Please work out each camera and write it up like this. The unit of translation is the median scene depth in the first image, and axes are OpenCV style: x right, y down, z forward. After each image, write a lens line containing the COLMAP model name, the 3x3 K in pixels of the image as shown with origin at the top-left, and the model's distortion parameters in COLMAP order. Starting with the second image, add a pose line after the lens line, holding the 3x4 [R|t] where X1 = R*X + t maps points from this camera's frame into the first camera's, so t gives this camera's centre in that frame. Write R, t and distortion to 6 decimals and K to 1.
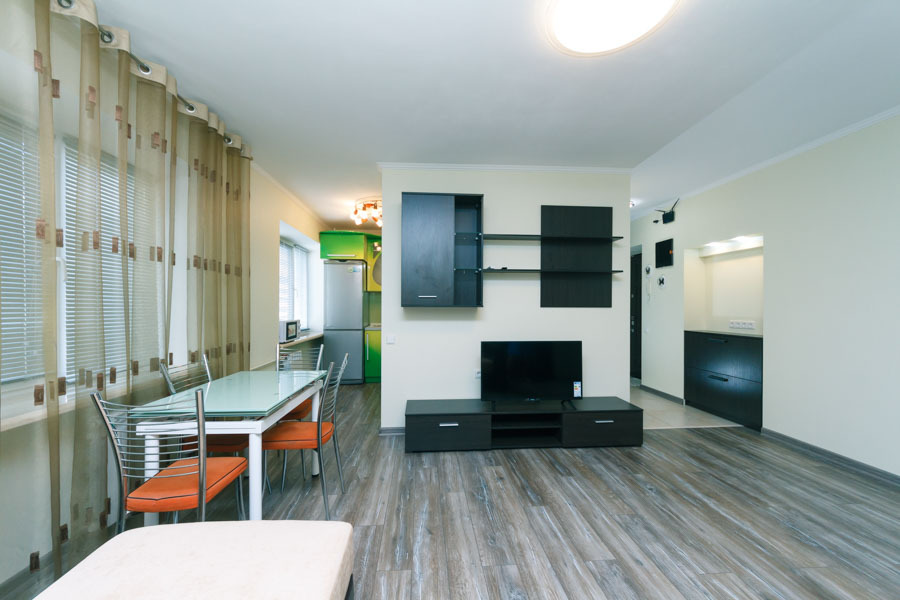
lens RADIAL K [[335.6, 0, 448.6], [0, 335.6, 306.5], [0, 0, 1]] dist [-0.000092, -0.000204]
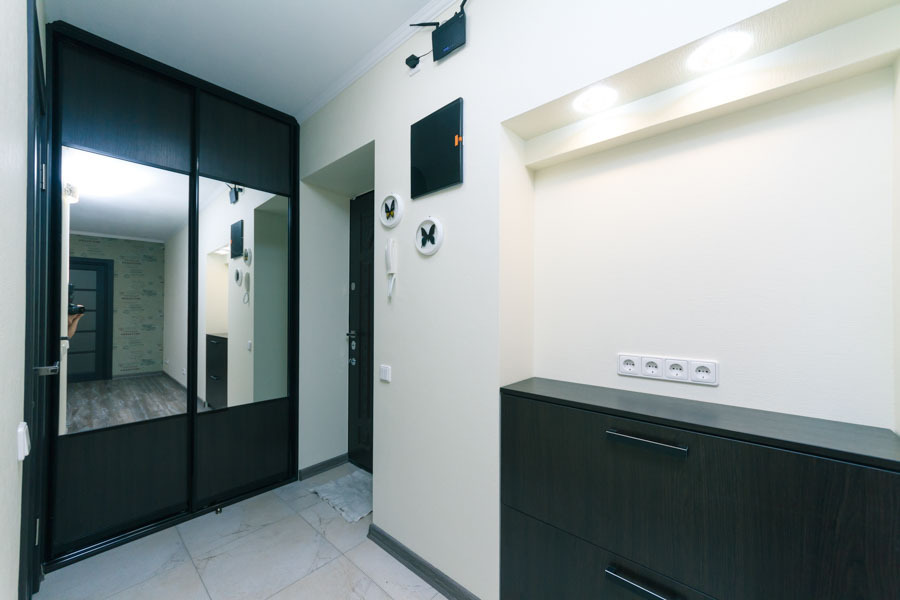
lens RADIAL K [[335.6, 0, 448.6], [0, 335.6, 306.5], [0, 0, 1]] dist [-0.000092, -0.000204]
pose [[0.722806, 0.003369, 0.691043, 0.414344], [0.000906, 0.999983, -0.005823, -0.001276], [-0.691050, 0.004835, 0.722791, 0.737649]]
